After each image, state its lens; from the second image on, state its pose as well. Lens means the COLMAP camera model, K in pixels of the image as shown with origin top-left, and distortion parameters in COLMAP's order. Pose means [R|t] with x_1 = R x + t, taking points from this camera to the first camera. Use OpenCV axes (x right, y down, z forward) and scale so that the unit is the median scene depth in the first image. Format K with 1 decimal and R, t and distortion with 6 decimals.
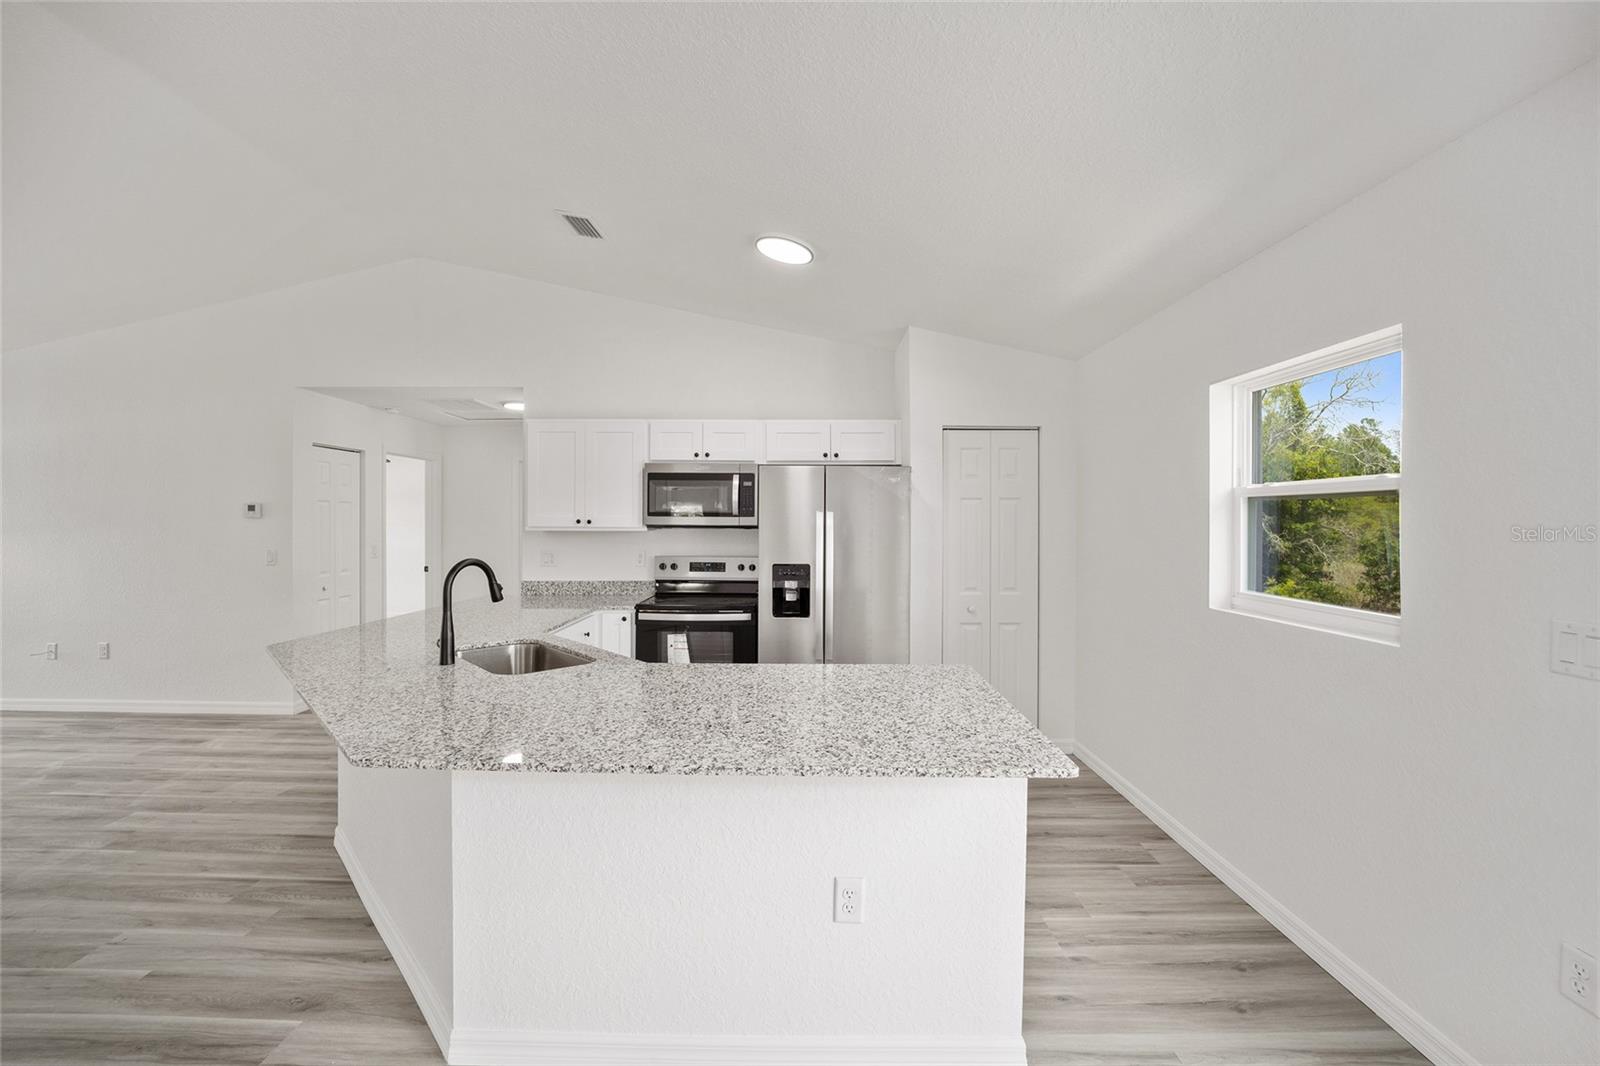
lens RADIAL K [[654.6, 0, 798.6], [0, 654.6, 522.6], [0, 0, 1]] dist [-0.020964, -0.000241]
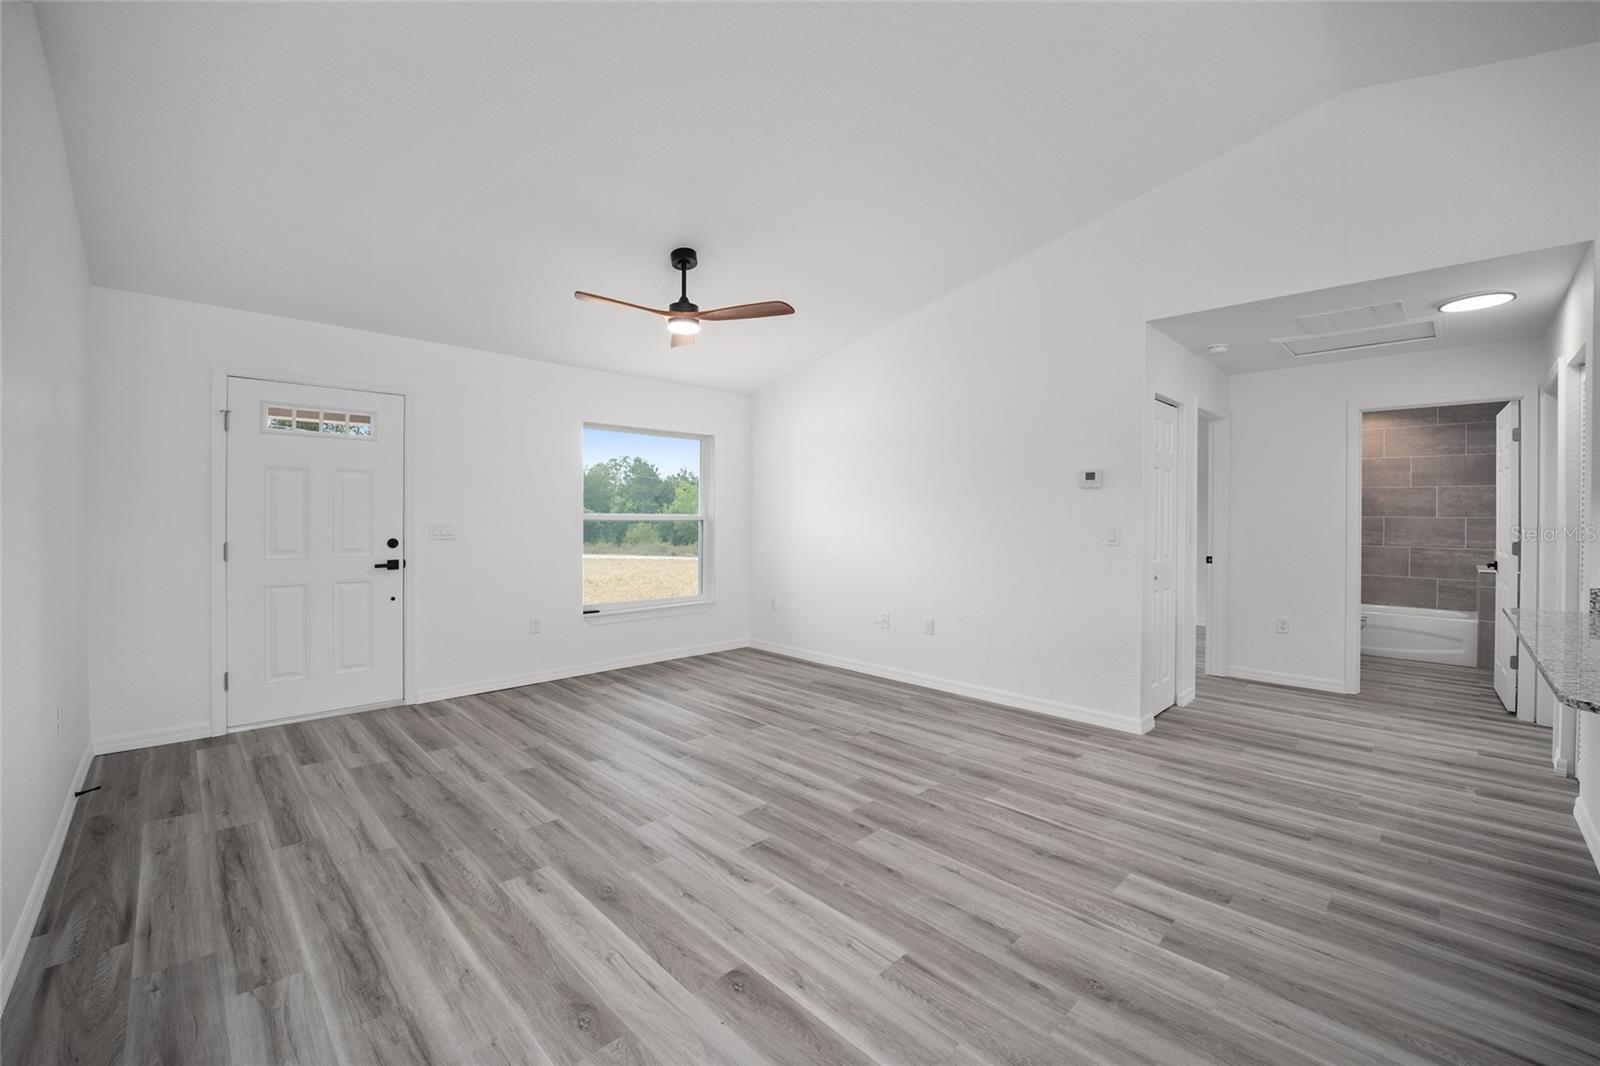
lens RADIAL K [[650.1, 0, 794.3], [0, 650.1, 519.4], [0, 0, 1]] dist [-0.019851, 0.001048]
pose [[0.701719, 0.006082, -0.712428, -0.630520], [-0.007648, 0.999970, 0.001003, 0.042473], [0.712413, 0.004745, 0.701744, 0.168356]]
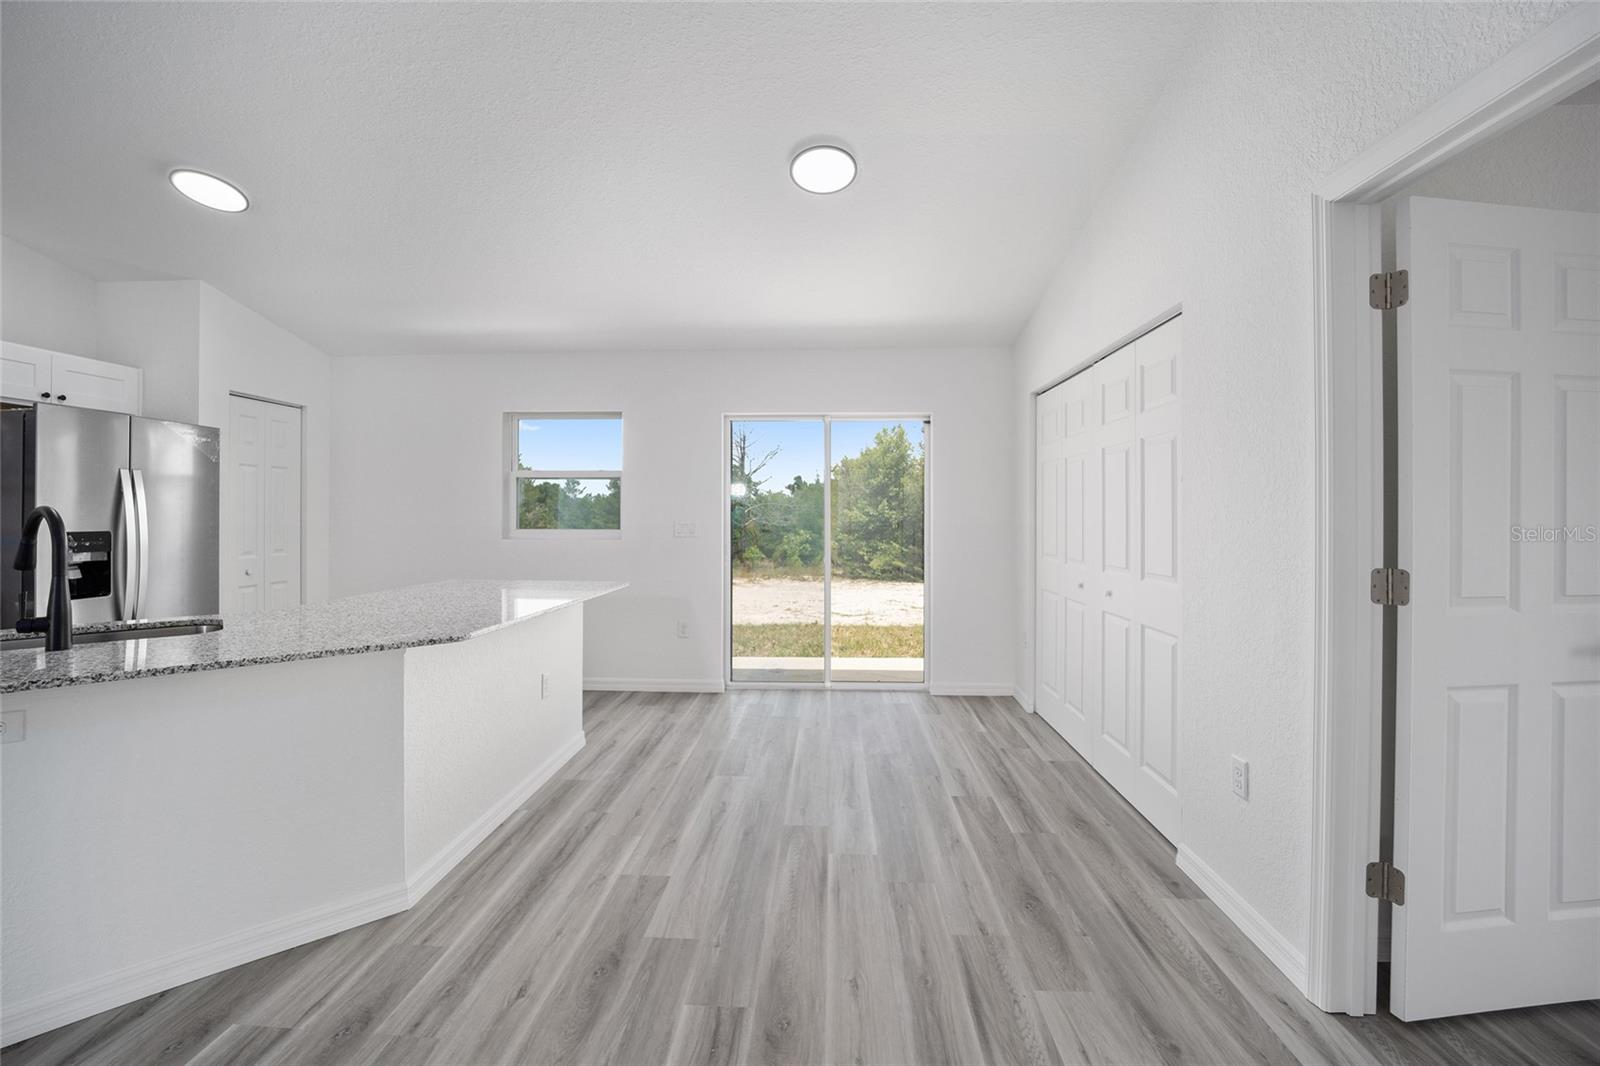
lens RADIAL K [[657.0, 0, 795.0], [0, 657.0, 512.8], [0, 0, 1]] dist [-0.019211, -0.000337]
pose [[0.047314, -0.000965, 0.998880, -0.753353], [0.002537, 0.999996, 0.000846, 0.041664], [-0.998877, 0.002494, 0.047316, 0.091330]]
